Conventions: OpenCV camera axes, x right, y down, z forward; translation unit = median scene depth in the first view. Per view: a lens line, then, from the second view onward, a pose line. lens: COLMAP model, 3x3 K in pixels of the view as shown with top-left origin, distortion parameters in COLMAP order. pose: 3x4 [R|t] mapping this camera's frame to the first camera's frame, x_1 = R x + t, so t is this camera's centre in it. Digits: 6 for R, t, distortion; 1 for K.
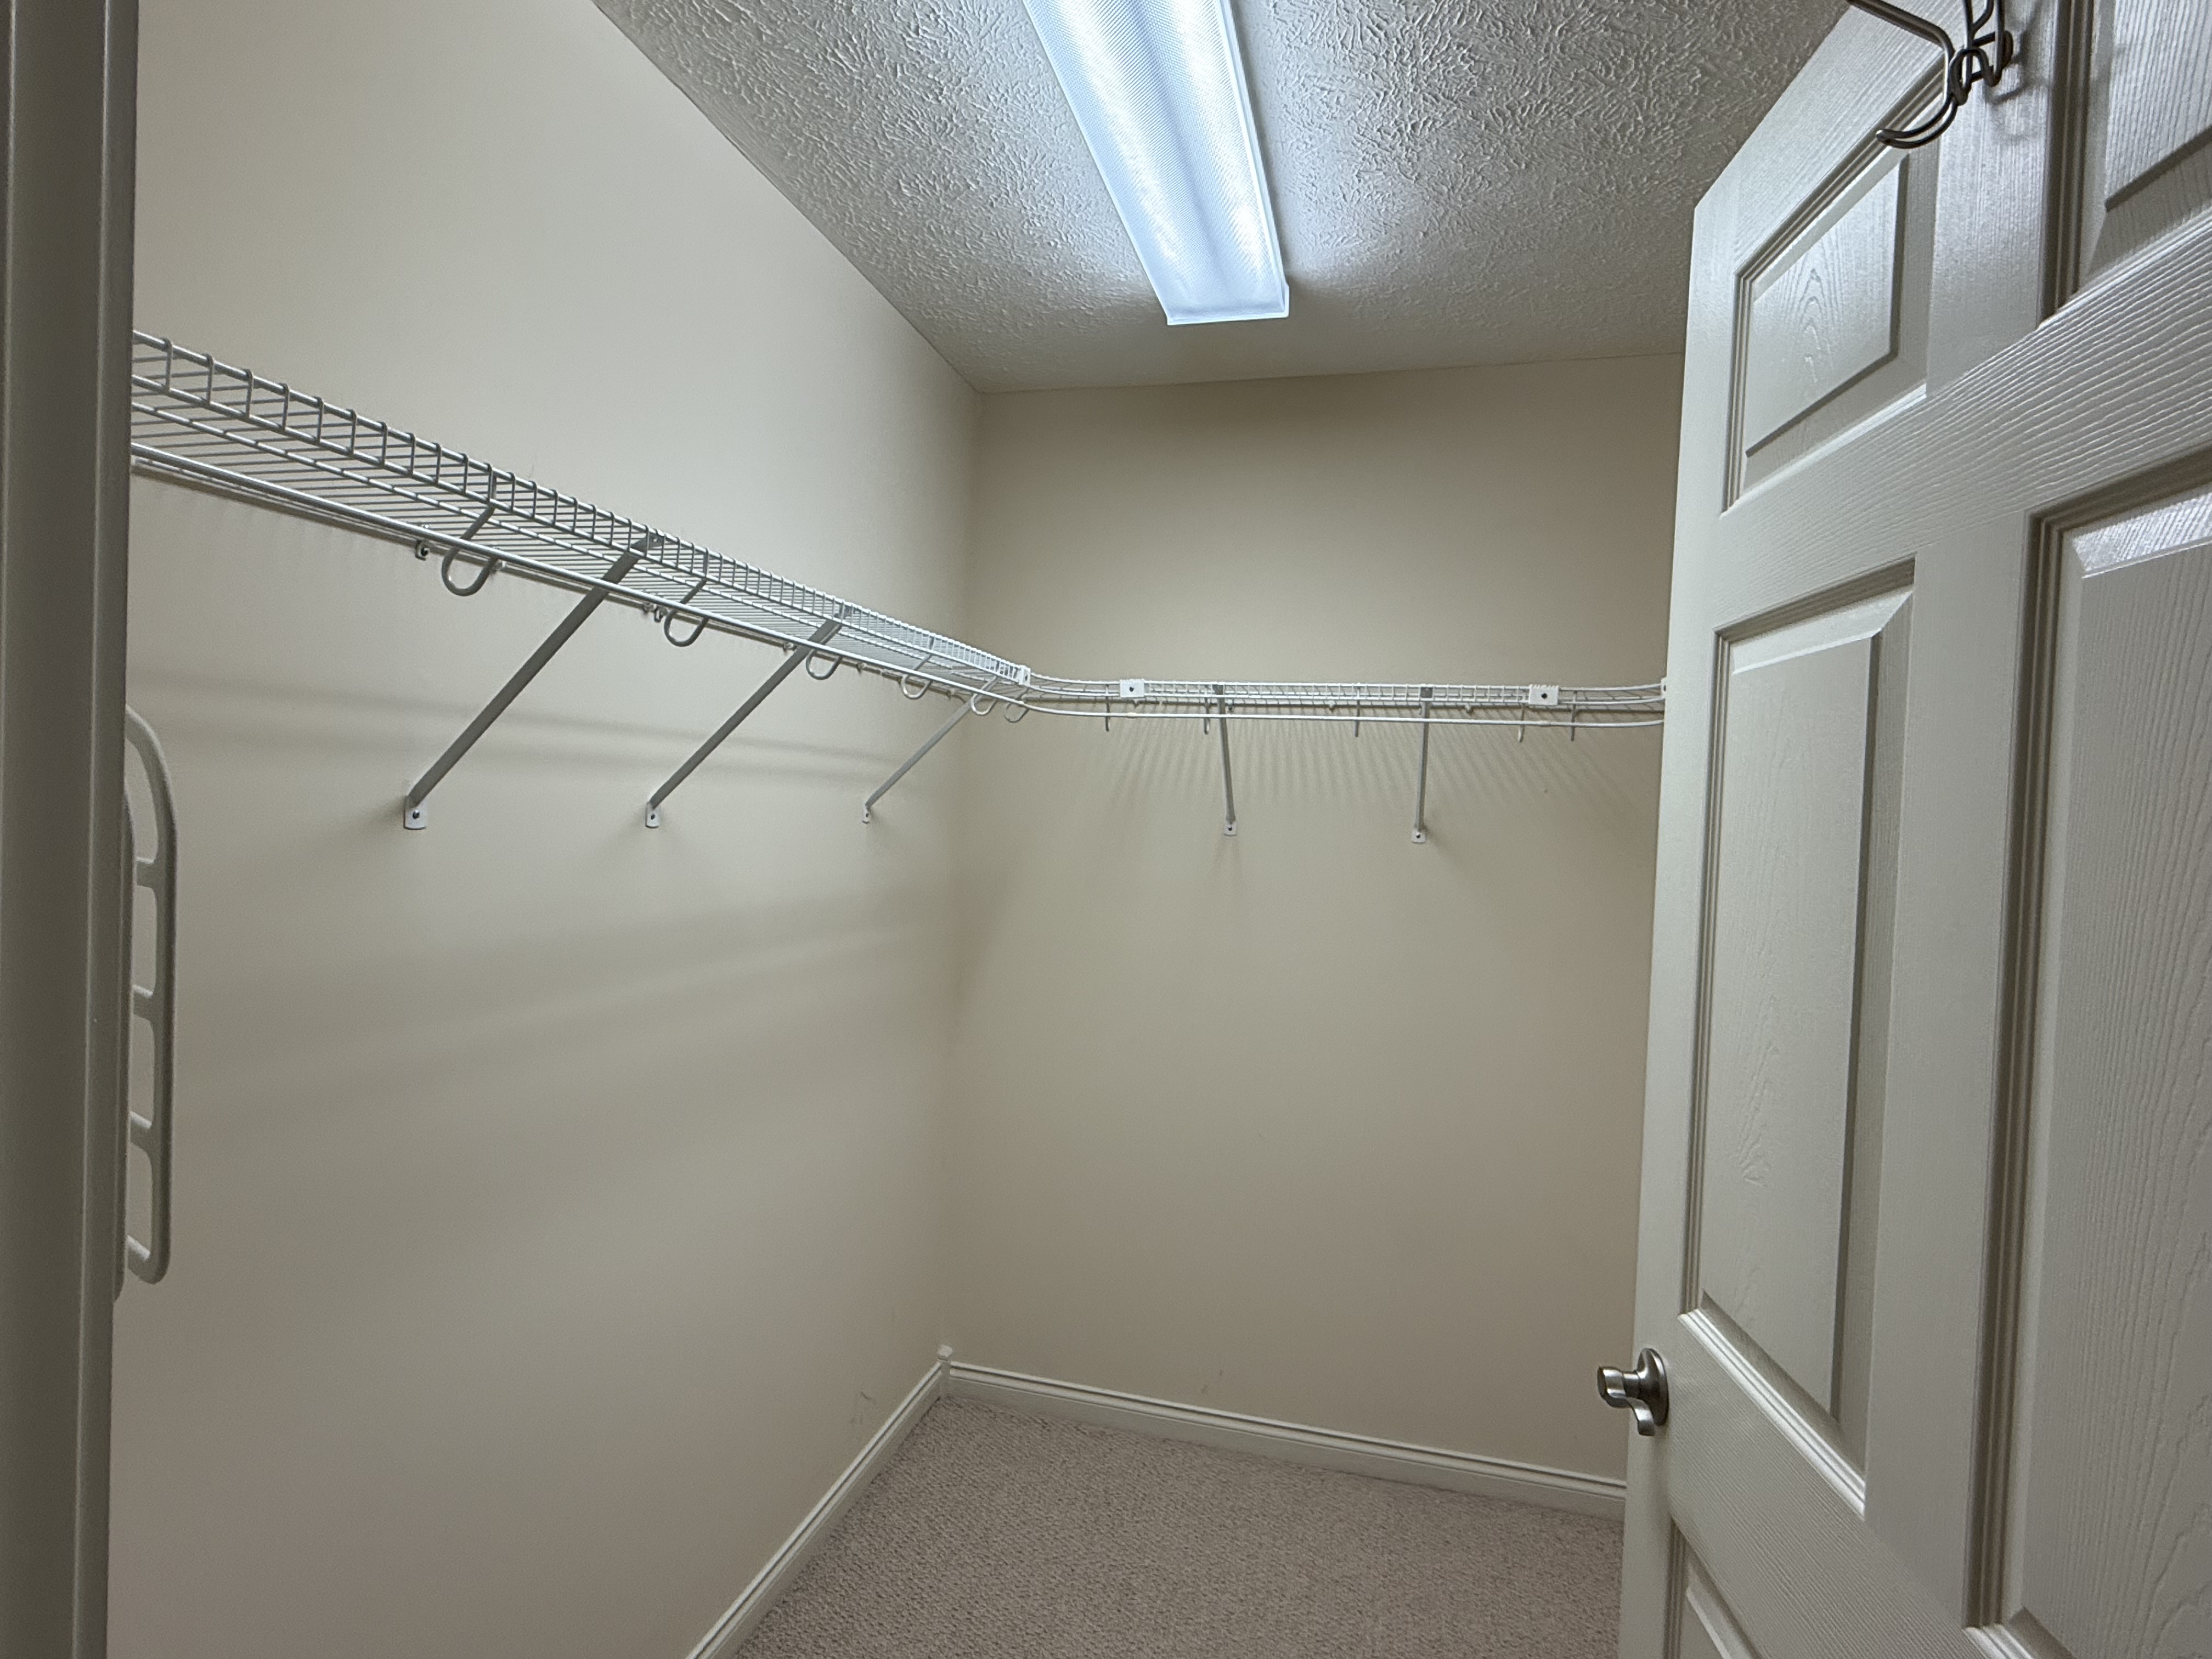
lens RADIAL K [[1157.7, 0, 1106.5], [0, 1157.7, 829.5], [0, 0, 1]] dist [0.001122, 0.001542]
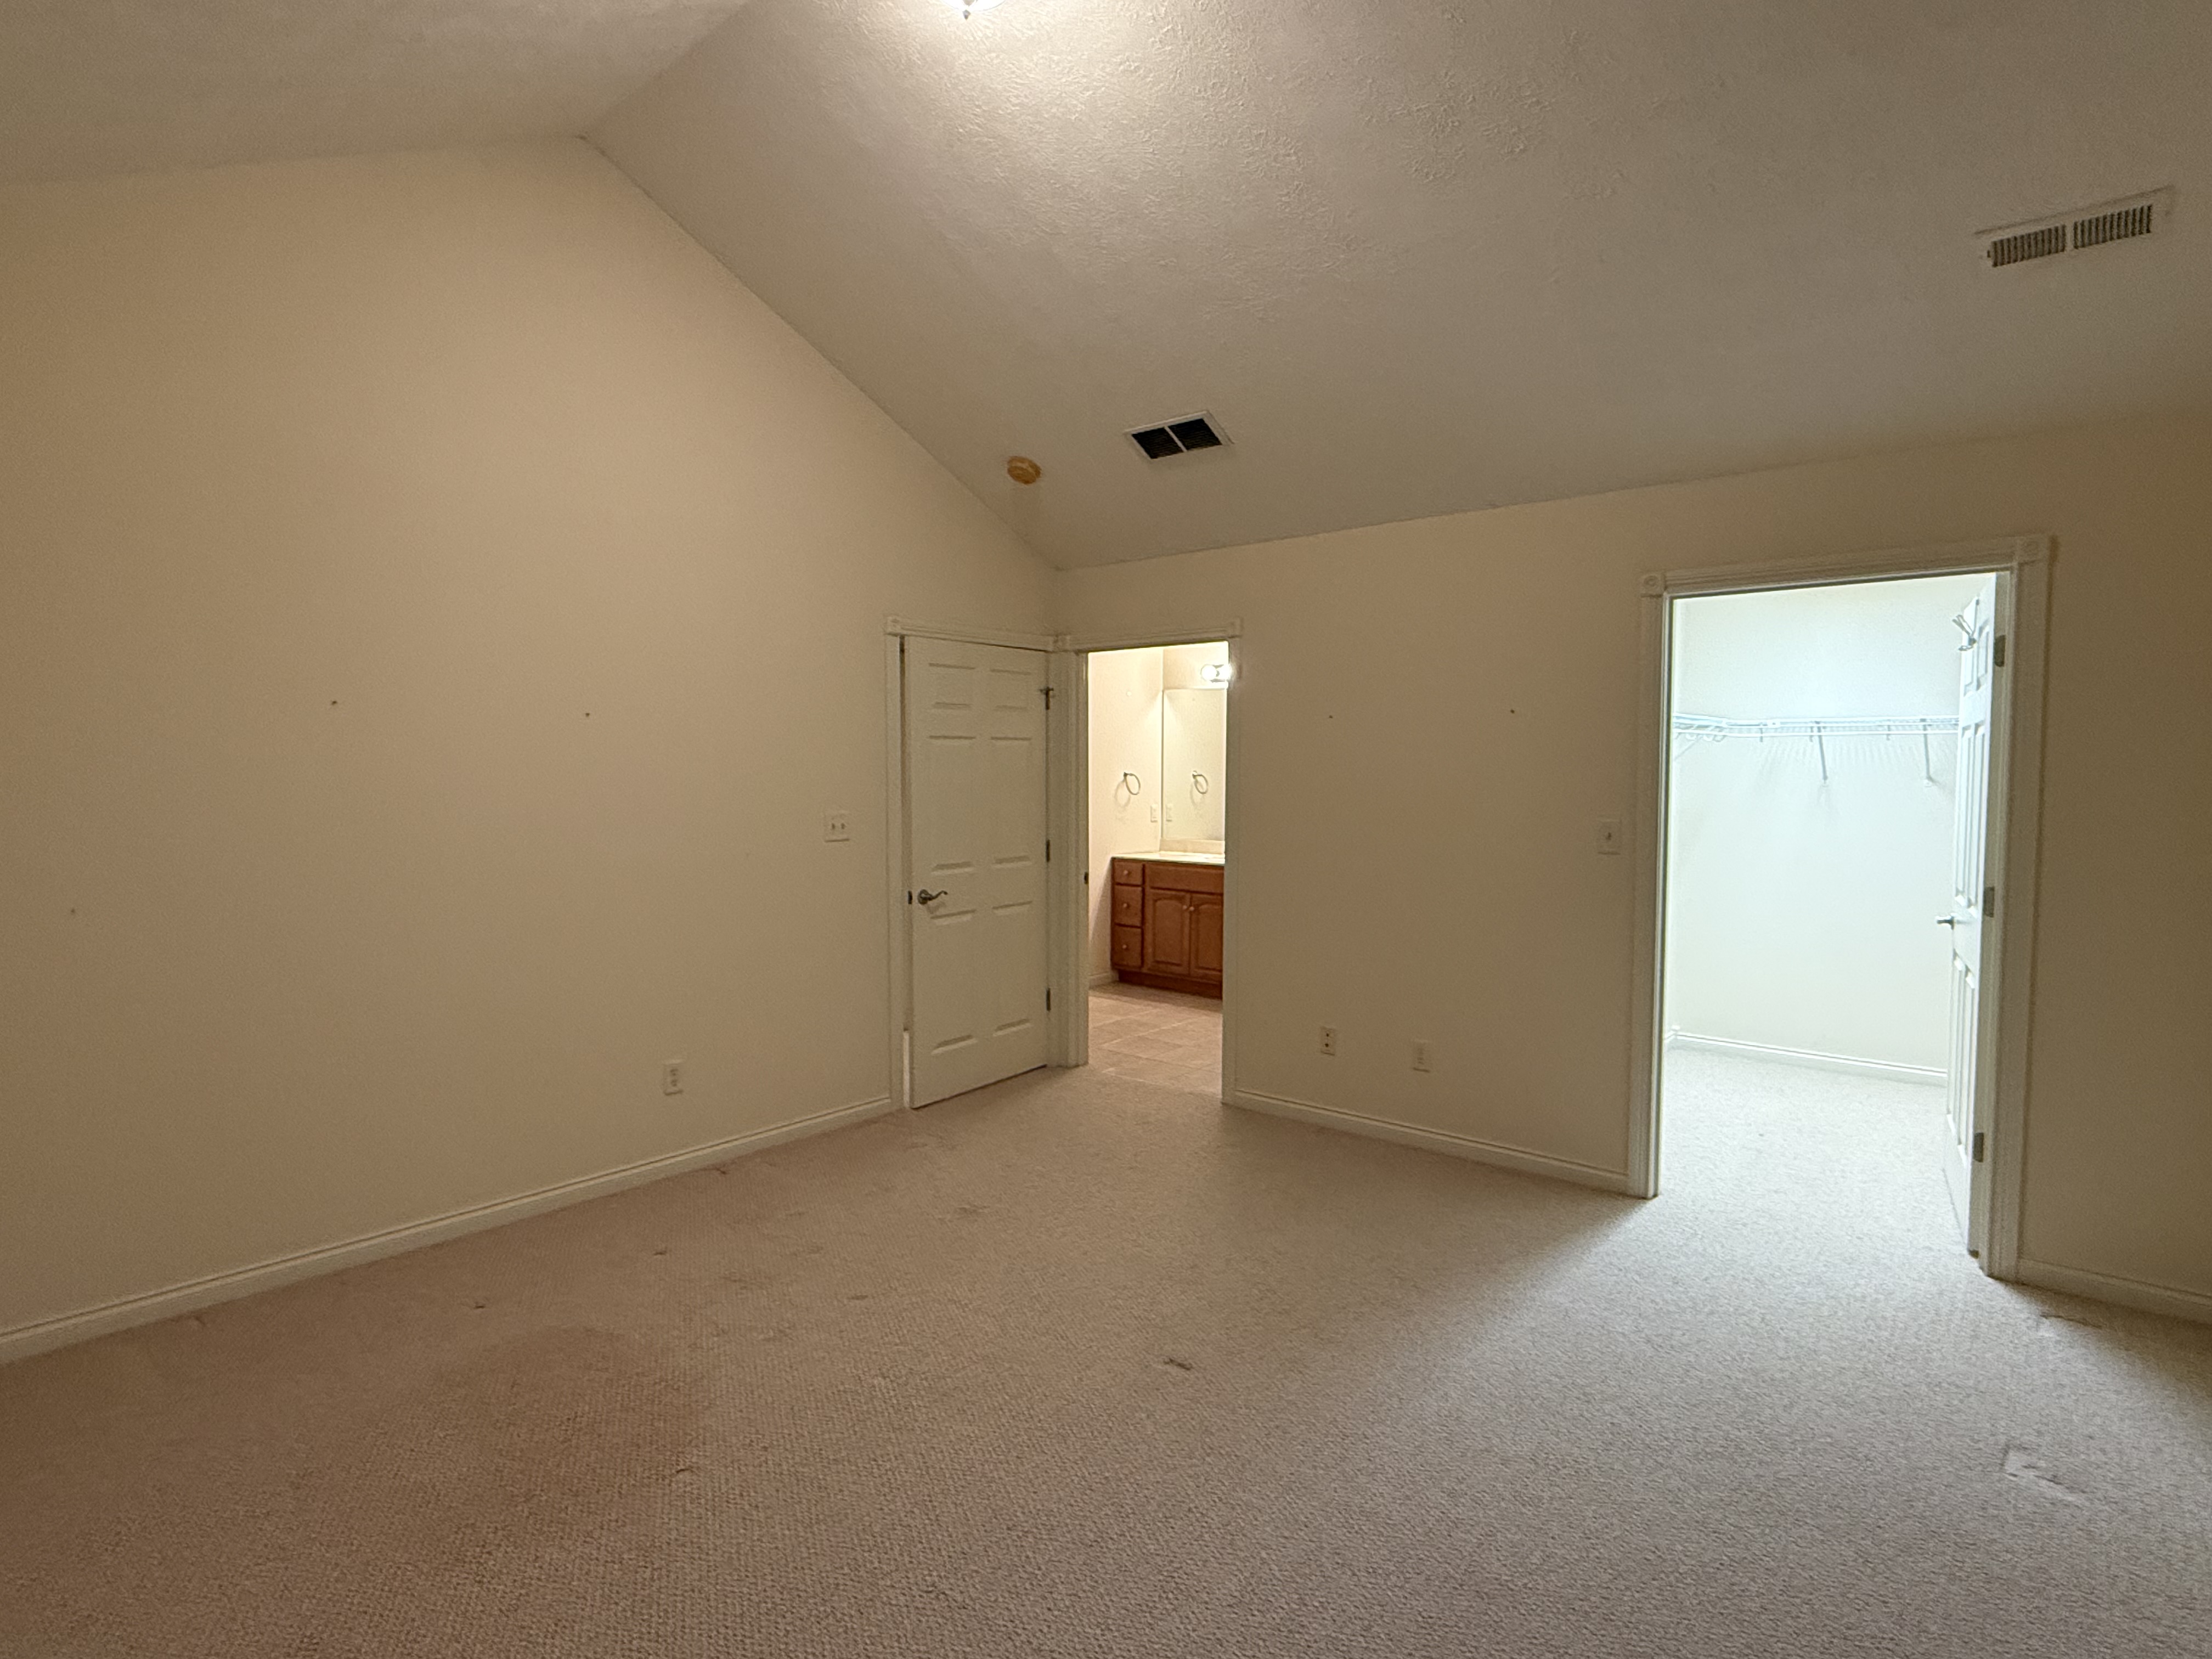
lens RADIAL K [[1157.7, 0, 1103.4], [0, 1157.7, 829.7], [0, 0, 1]] dist [0.001122, 0.001542]
pose [[0.900208, -0.014588, -0.435216, -0.170989], [0.024593, 0.999547, 0.017364, 0.017730], [0.434766, -0.026334, 0.900159, -1.596960]]
